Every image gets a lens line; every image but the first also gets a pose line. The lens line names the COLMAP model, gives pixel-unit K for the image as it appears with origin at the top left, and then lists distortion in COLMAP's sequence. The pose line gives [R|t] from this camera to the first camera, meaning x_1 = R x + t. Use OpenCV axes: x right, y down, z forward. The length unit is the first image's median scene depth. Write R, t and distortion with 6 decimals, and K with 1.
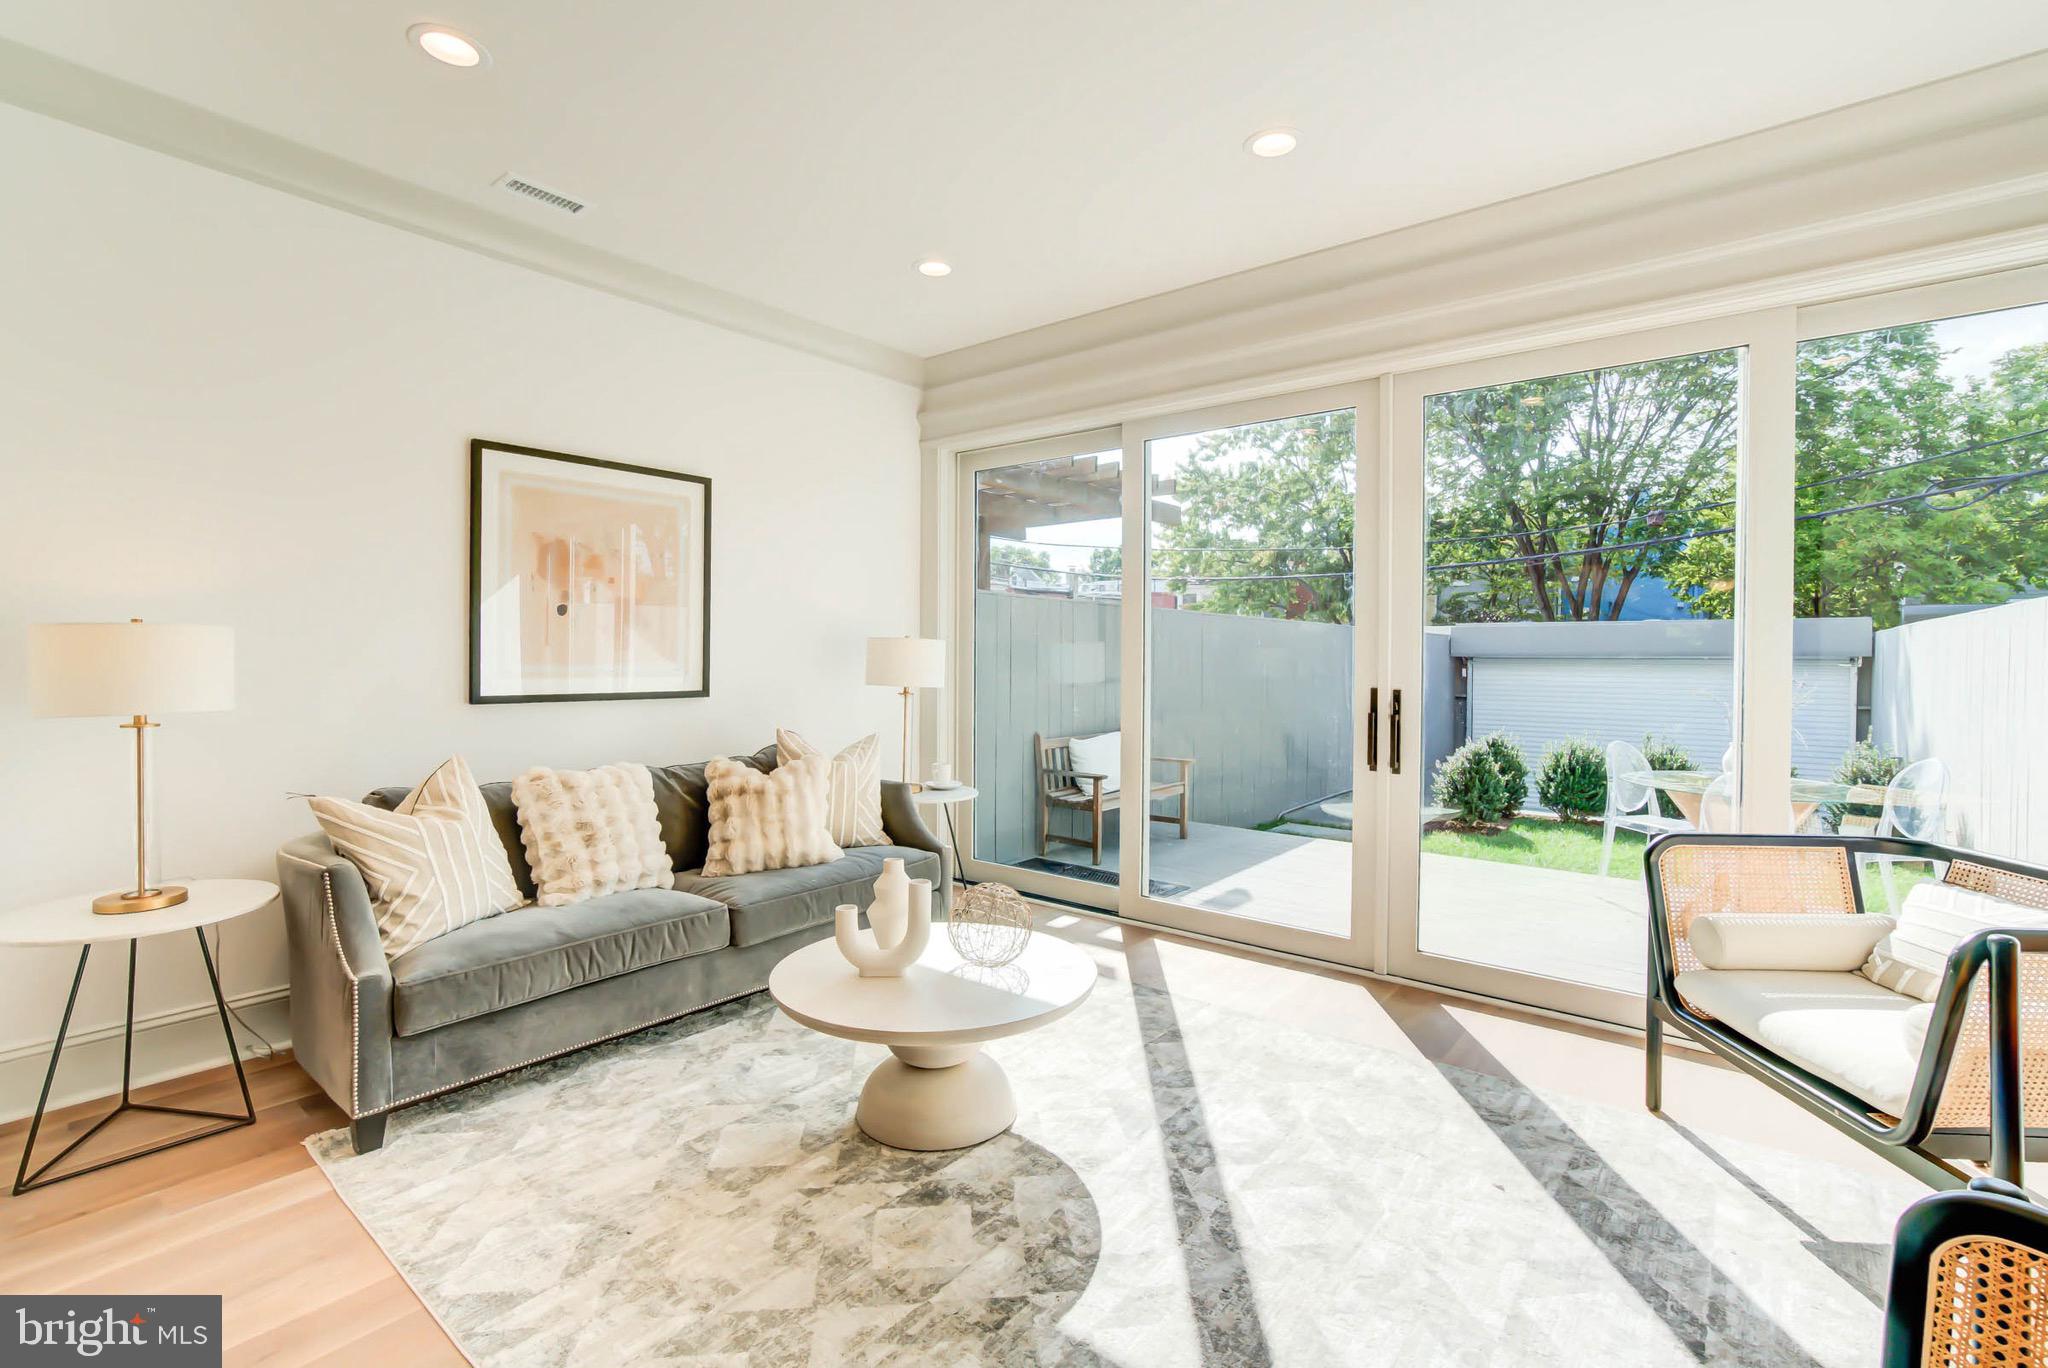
lens RADIAL K [[914.4, 0, 1024.8], [0, 914.4, 669.3], [0, 0, 1]] dist [-0.004998, -0.000200]
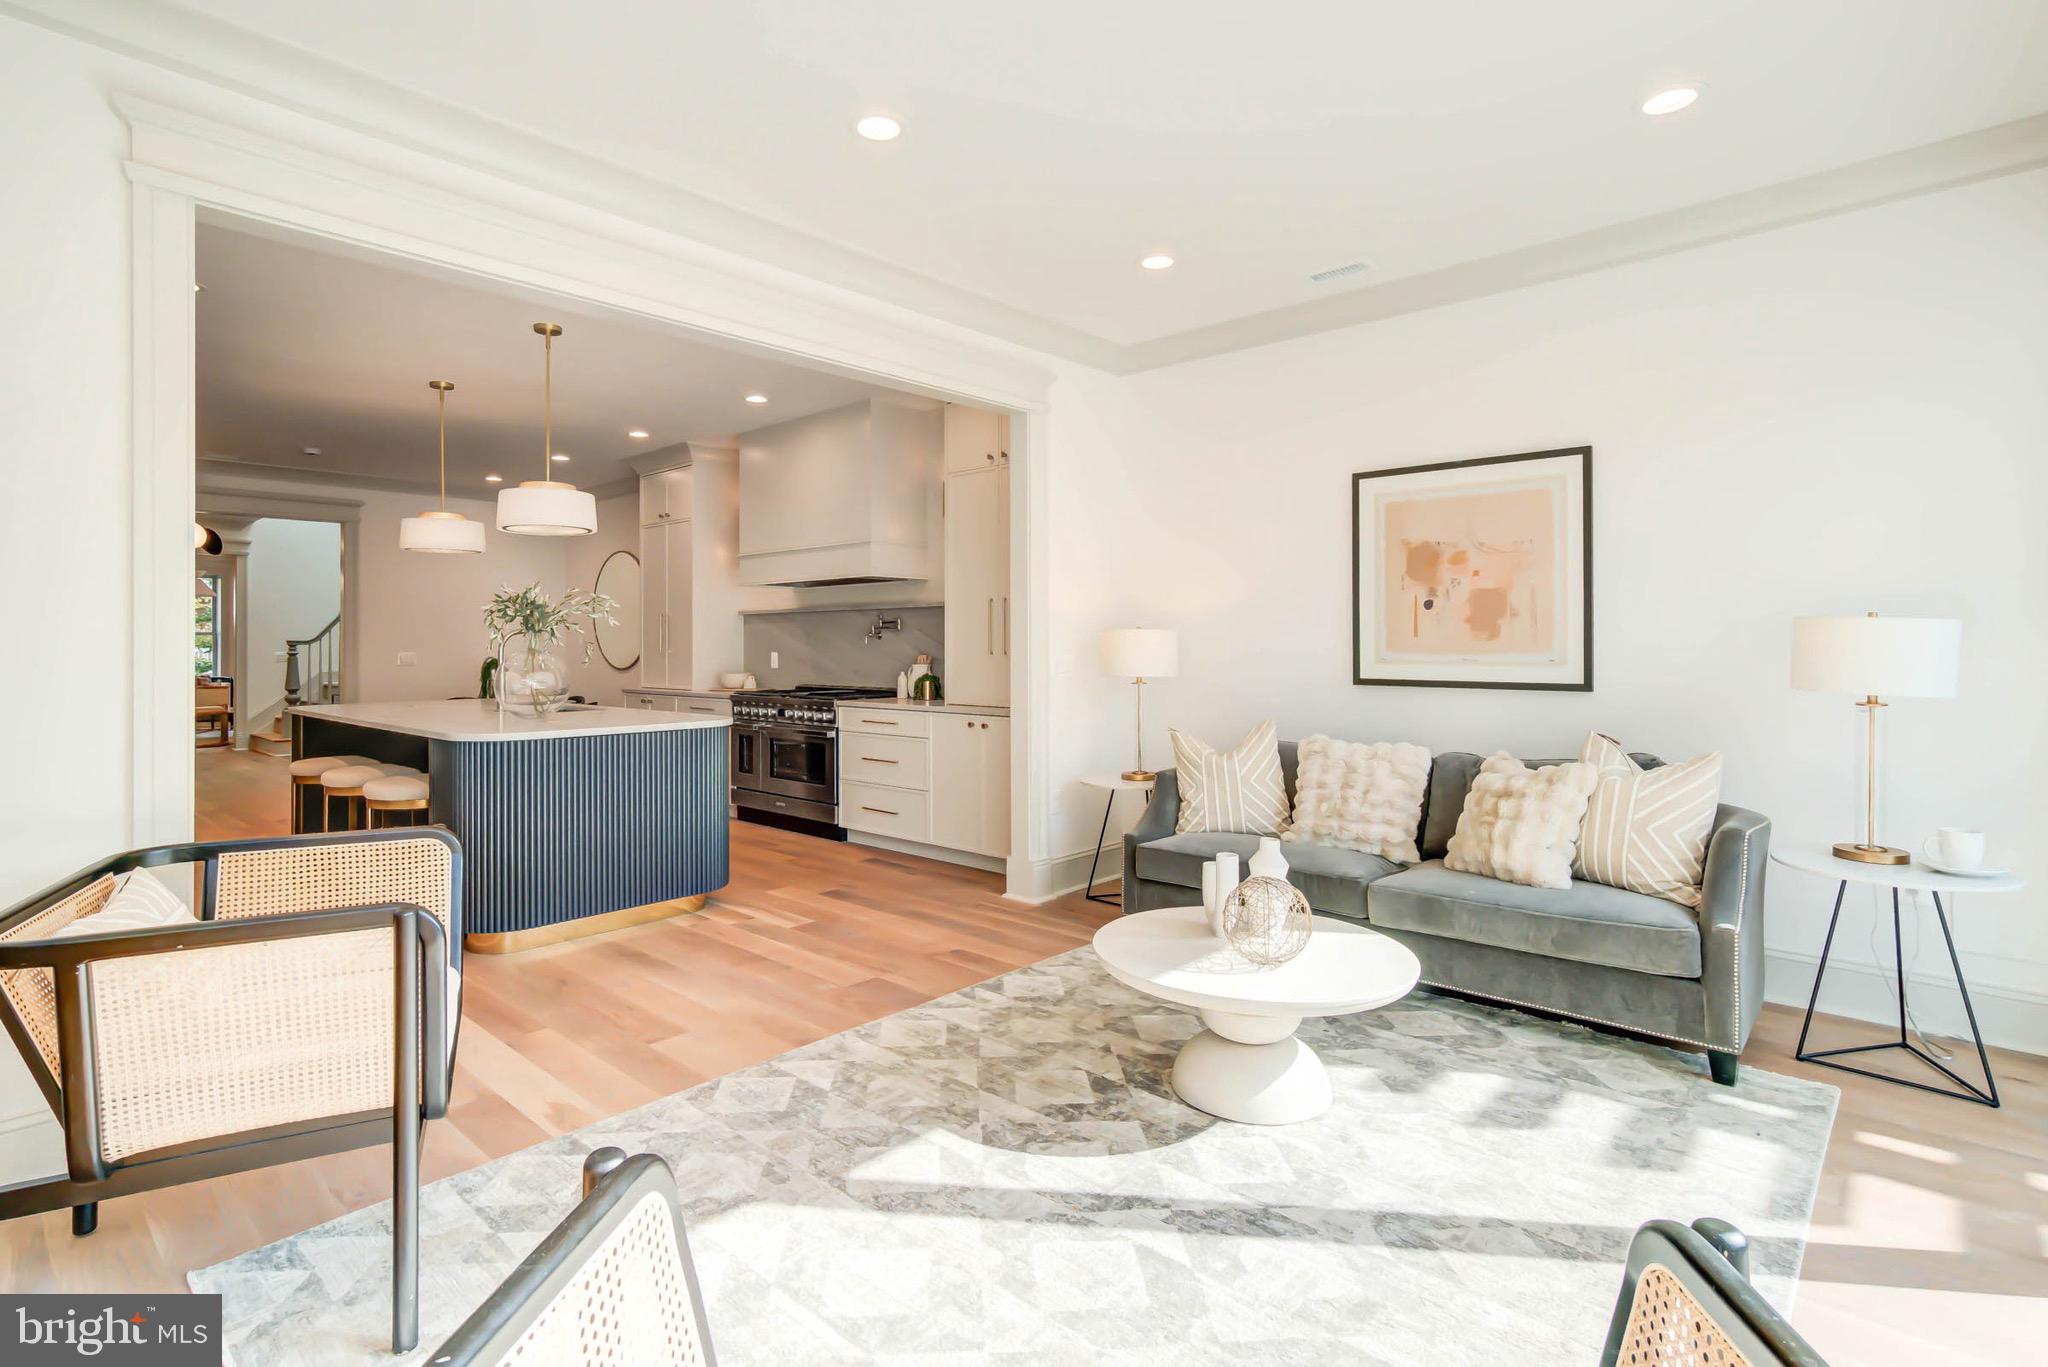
lens RADIAL K [[988.9, 0, 1026.5], [0, 988.9, 665.3], [0, 0, 1]] dist [0.003372, 0.000250]
pose [[-0.029020, 0.016463, -0.999443, 1.151641], [-0.016100, 0.999727, 0.016935, -0.006395], [0.999449, 0.016583, -0.028747, 0.881081]]
